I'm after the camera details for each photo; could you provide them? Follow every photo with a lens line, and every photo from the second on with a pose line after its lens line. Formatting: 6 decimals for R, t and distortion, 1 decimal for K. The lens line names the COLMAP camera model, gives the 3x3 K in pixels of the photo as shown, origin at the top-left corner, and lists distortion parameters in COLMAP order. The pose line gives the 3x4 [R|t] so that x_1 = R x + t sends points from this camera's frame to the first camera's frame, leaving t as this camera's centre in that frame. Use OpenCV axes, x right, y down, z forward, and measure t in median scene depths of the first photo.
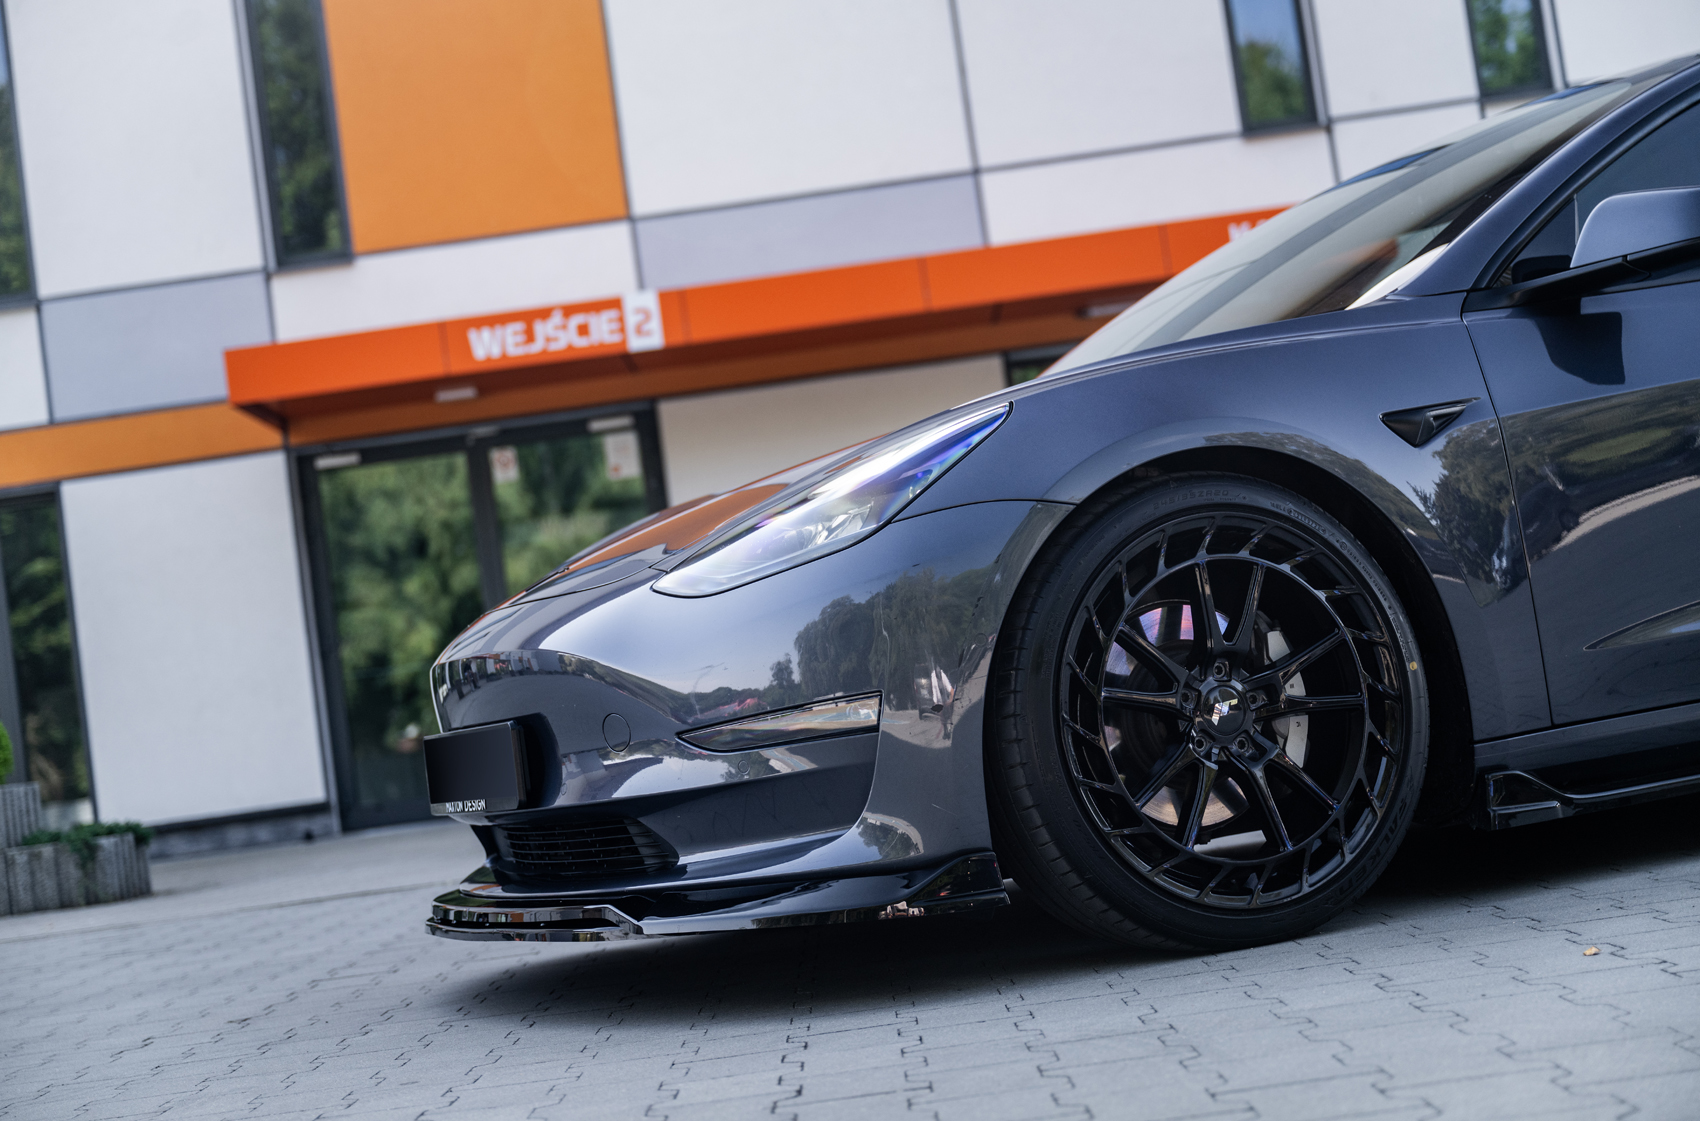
lens RADIAL K [[2750.2, 0, 849.1], [0, 2750.2, 513.7], [0, 0, 1]] dist [-0.012819, 2.270612]
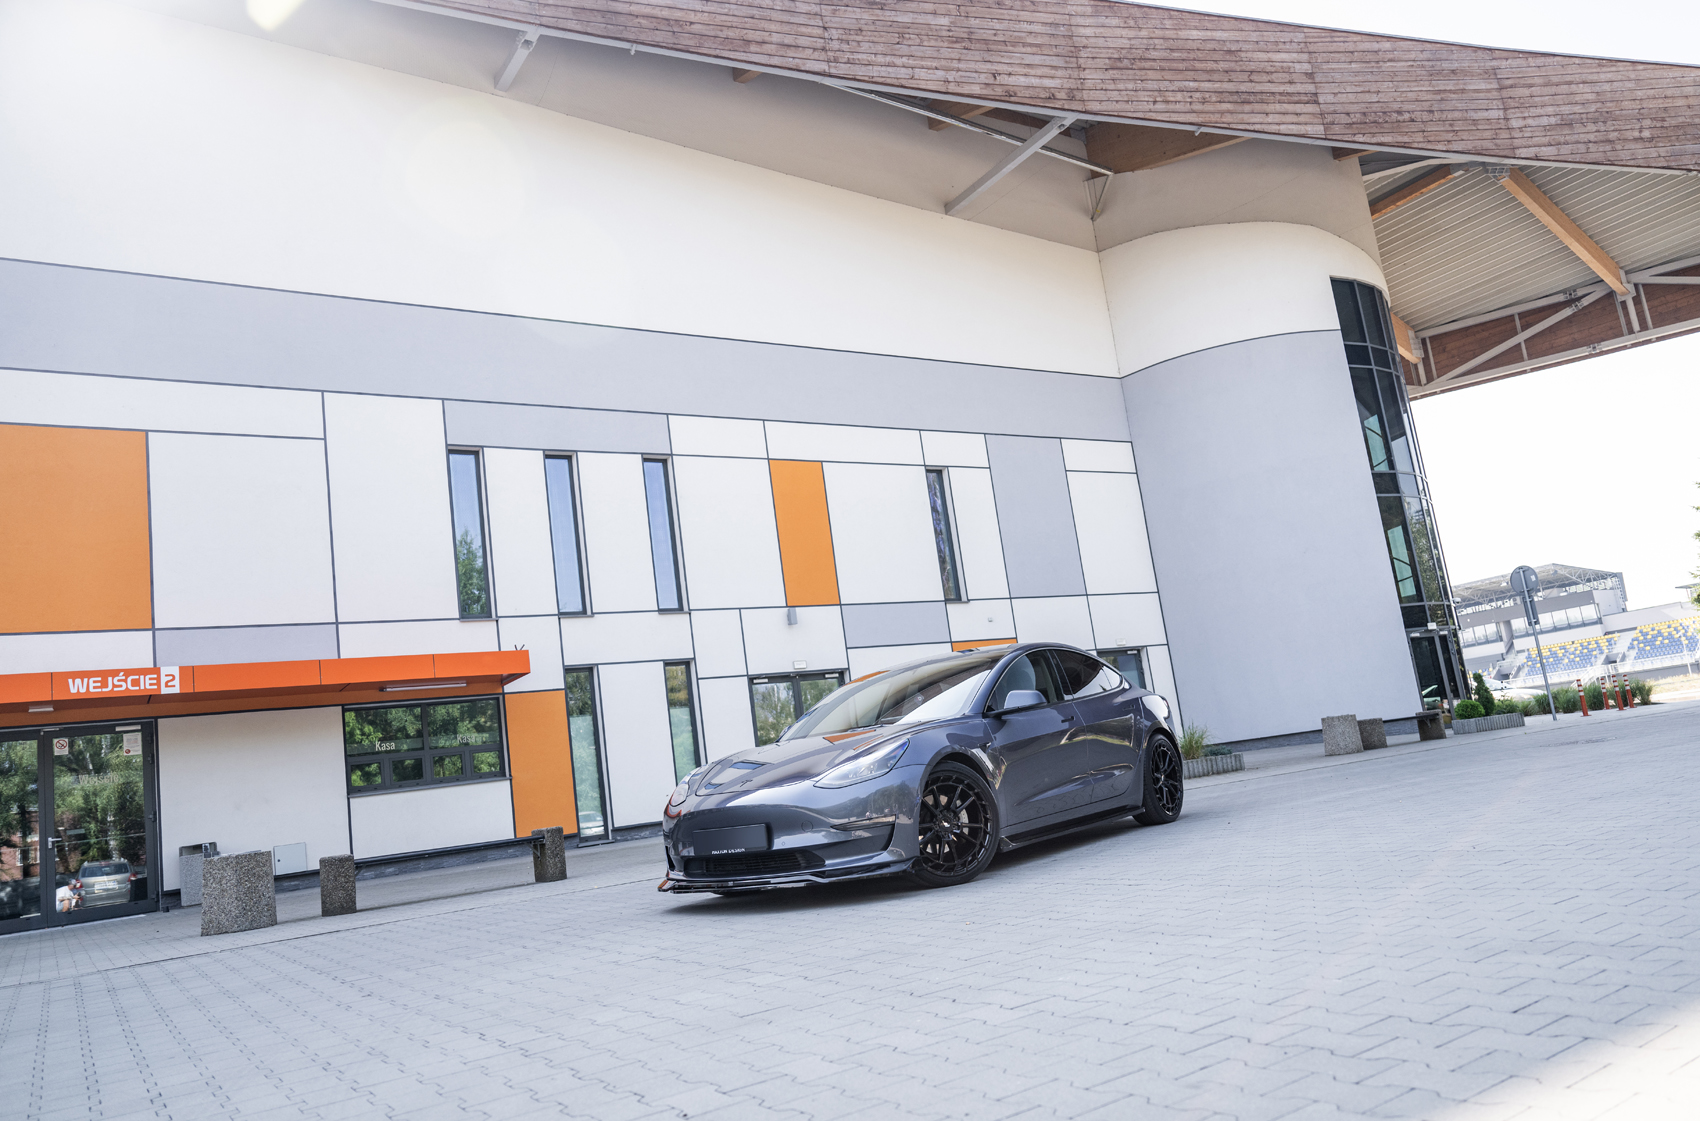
lens RADIAL K [[1204.5, 0, 891.8], [0, 1204.5, 558.2], [0, 0, 1]] dist [-0.003048, -0.000576]
pose [[0.807875, 0.132867, 0.574181, -0.945988], [-0.021097, 0.980151, -0.197125, 0.043556], [-0.588976, 0.147139, 0.794643, -0.368004]]
